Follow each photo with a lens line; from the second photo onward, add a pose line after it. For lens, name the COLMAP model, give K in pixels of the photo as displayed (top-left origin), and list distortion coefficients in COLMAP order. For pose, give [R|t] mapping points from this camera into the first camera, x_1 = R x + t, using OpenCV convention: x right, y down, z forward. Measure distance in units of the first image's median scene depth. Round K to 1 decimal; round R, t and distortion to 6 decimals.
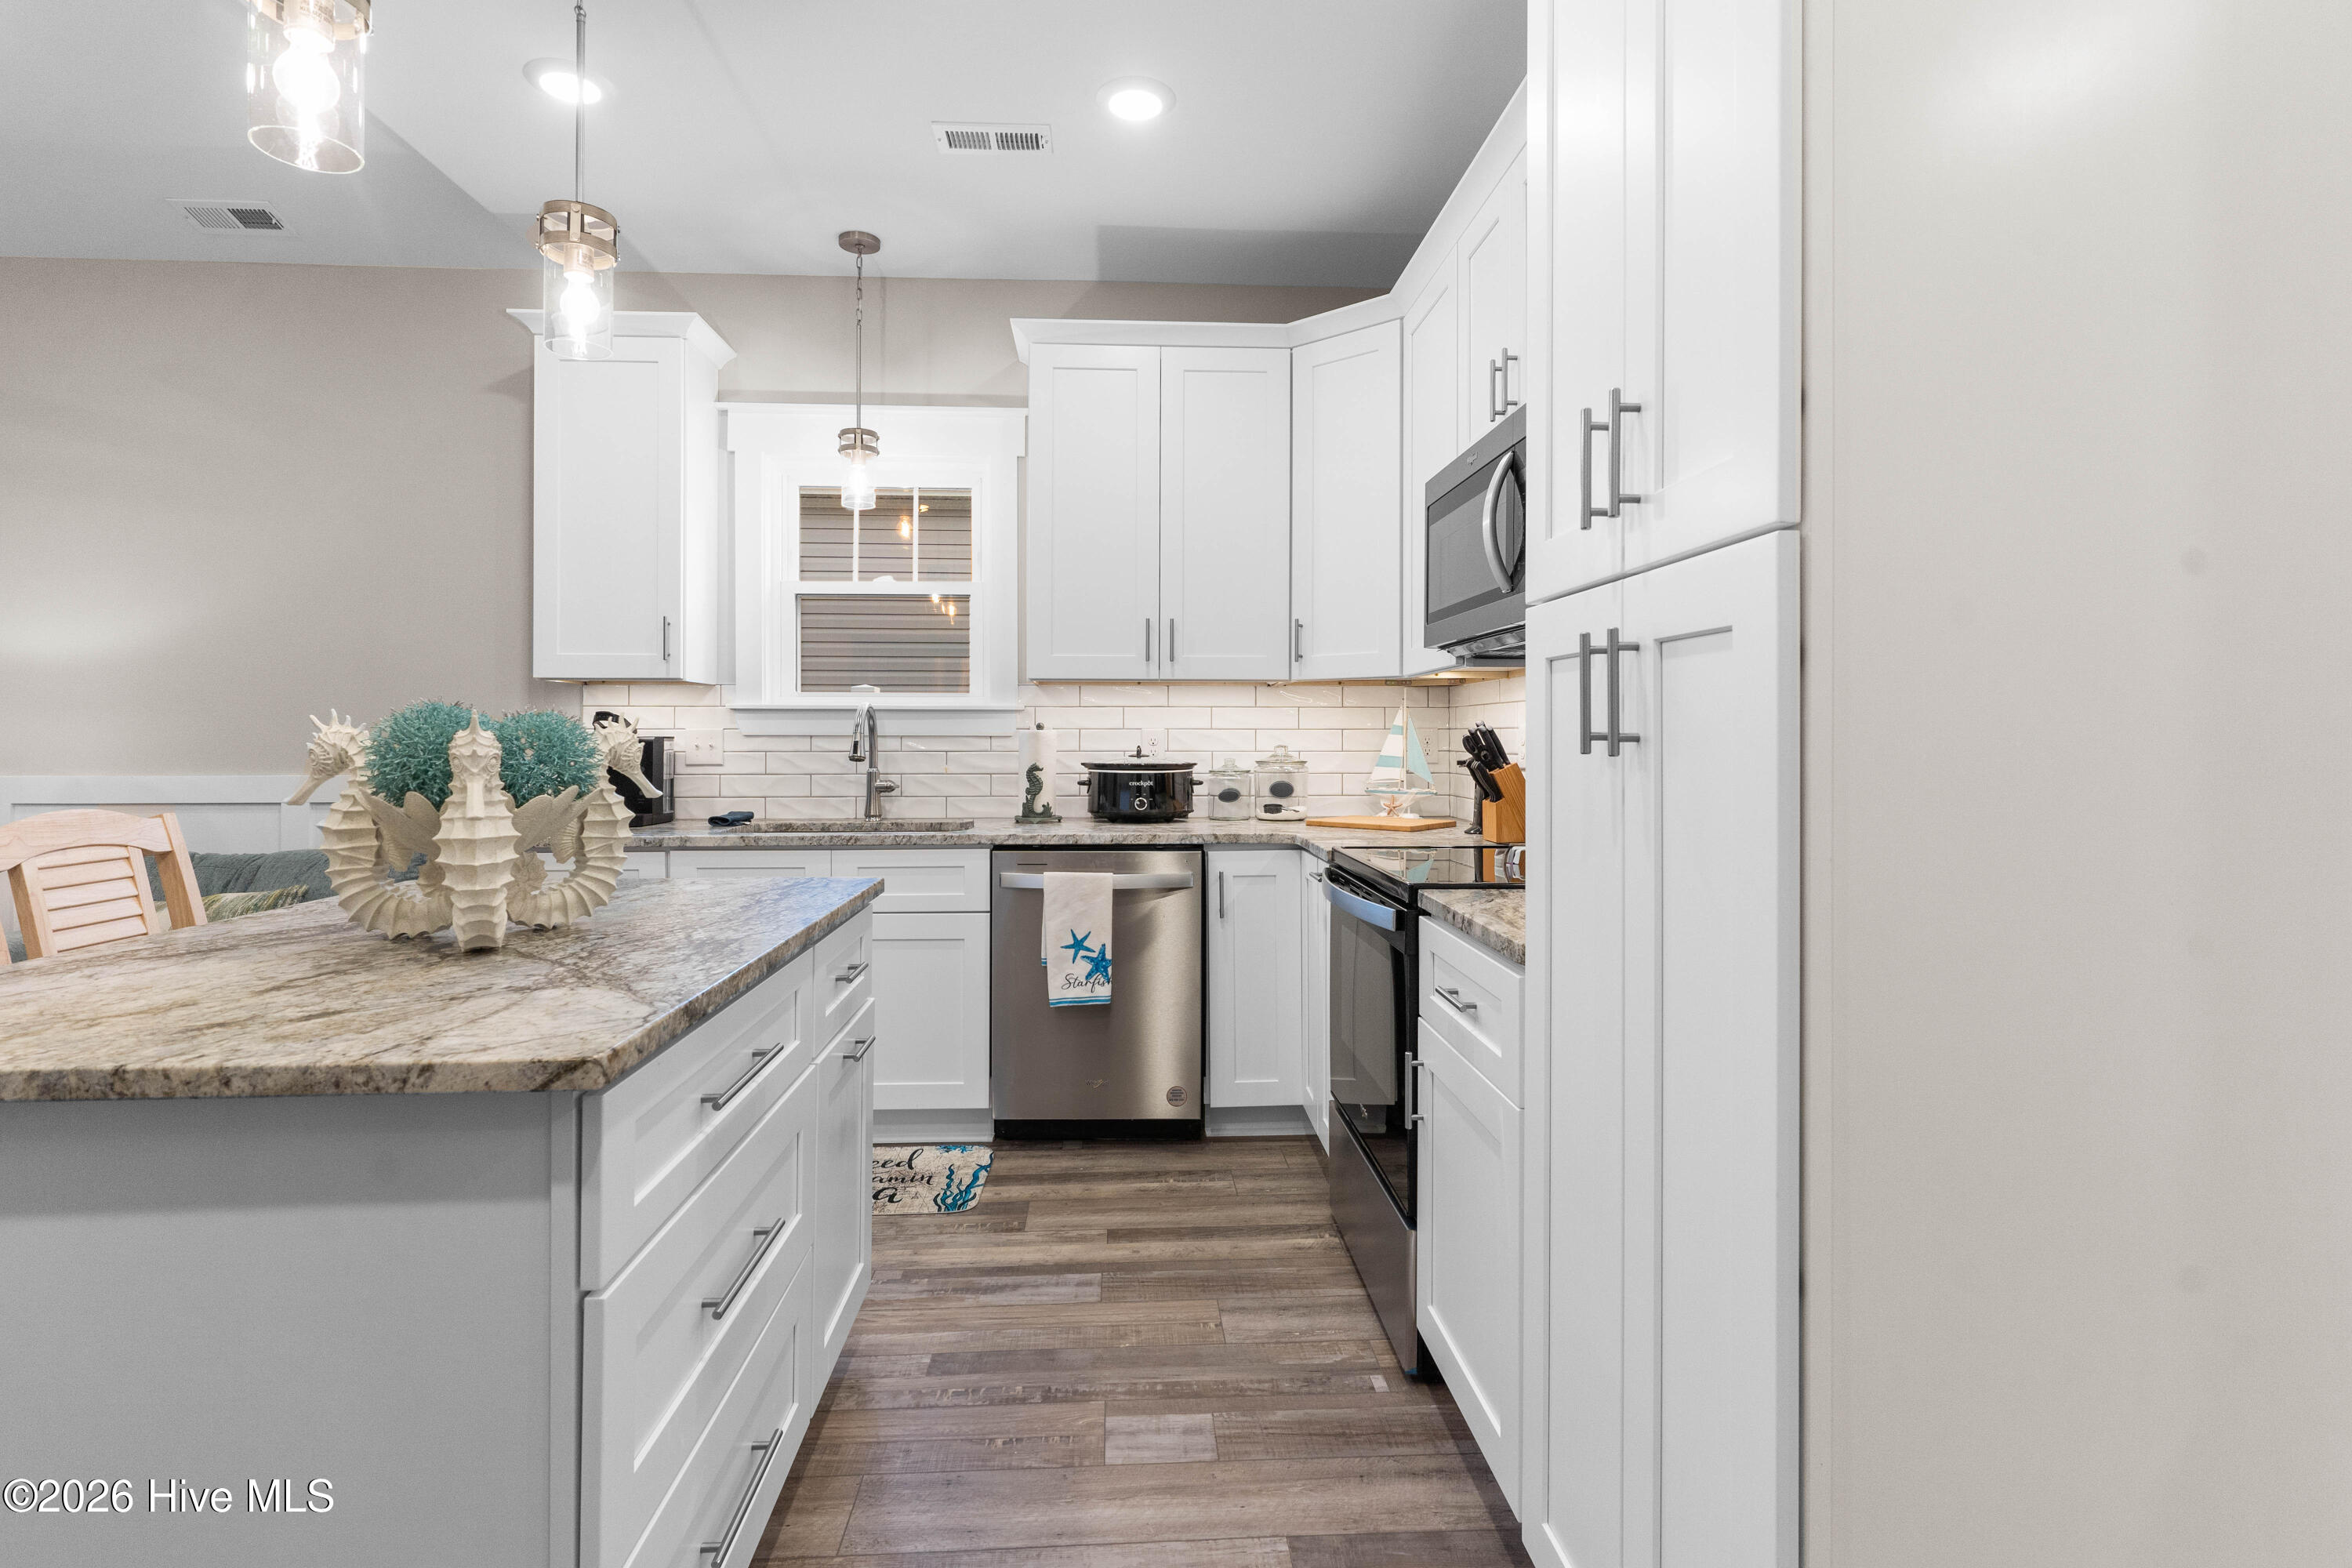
lens RADIAL K [[1124.0, 0, 1158.0], [0, 1124.0, 737.9], [0, 0, 1]] dist [-0.001515, 0.000263]
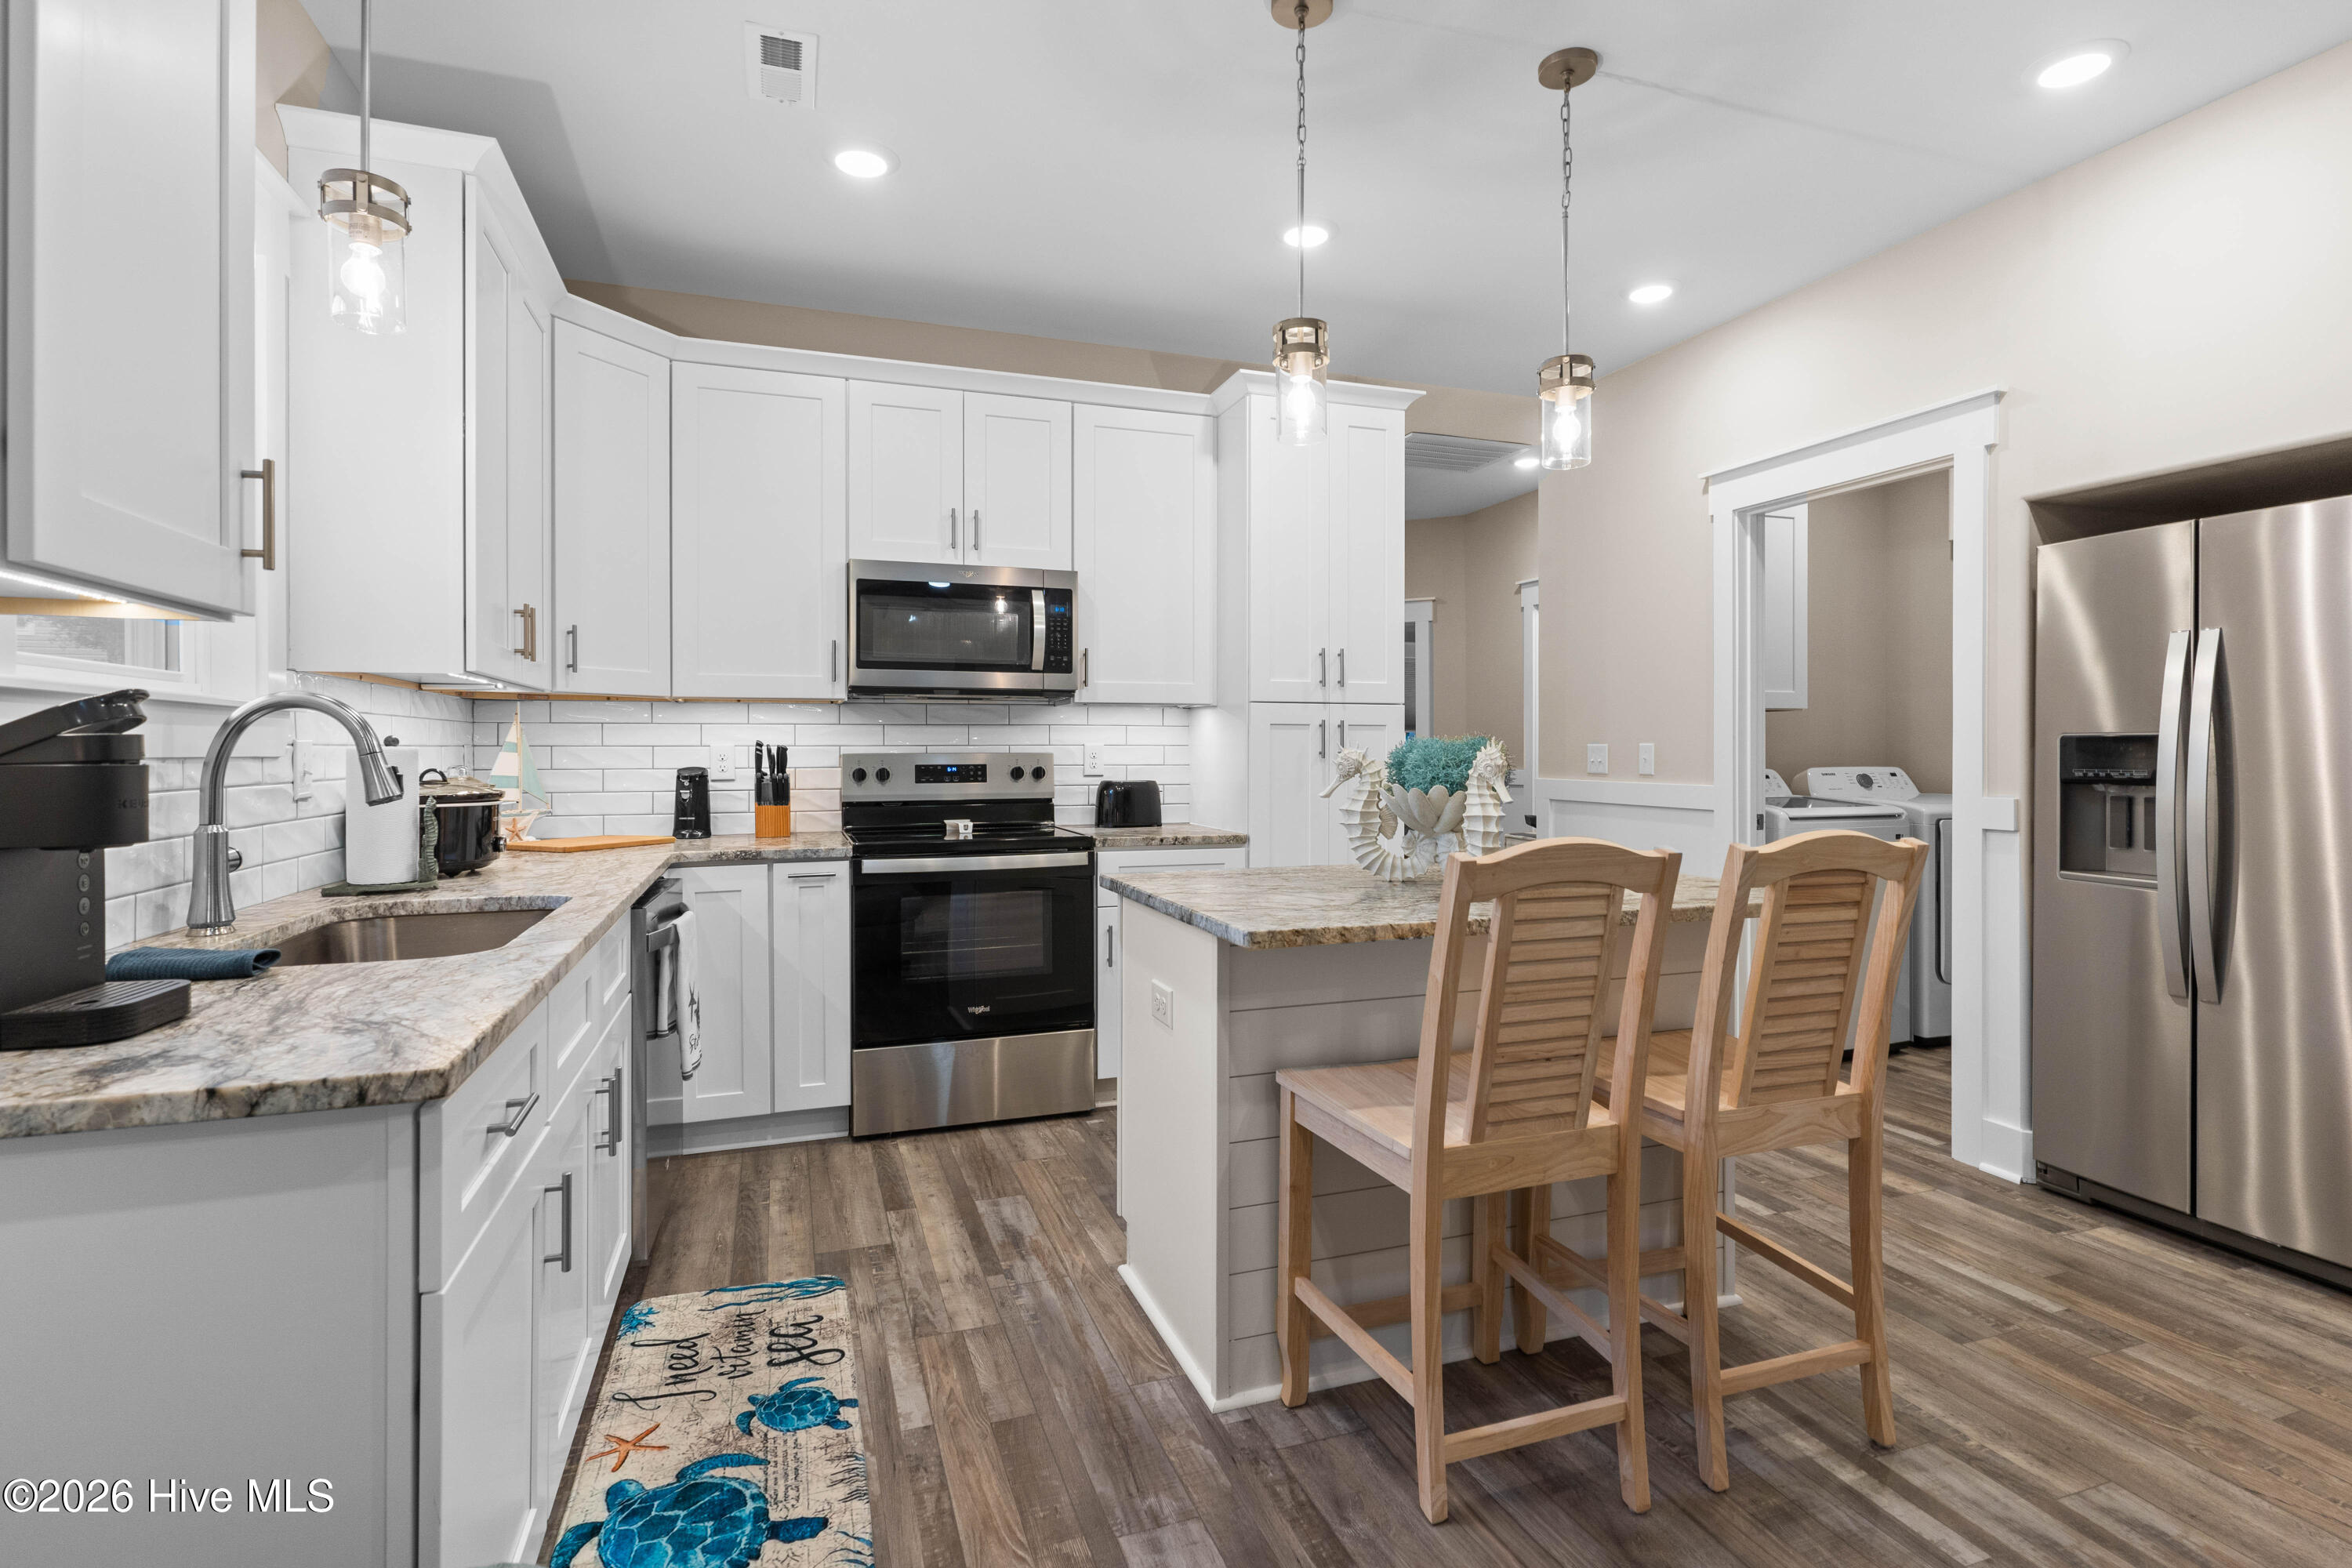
lens RADIAL K [[1141.6, 0, 1189.5], [0, 1141.6, 751.6], [0, 0, 1]] dist [-0.000643, 0.001296]
pose [[-0.278847, -0.002449, 0.960332, -0.990065], [0.001561, 0.999994, 0.003004, -0.006000], [-0.960334, 0.002336, -0.278842, 0.861067]]
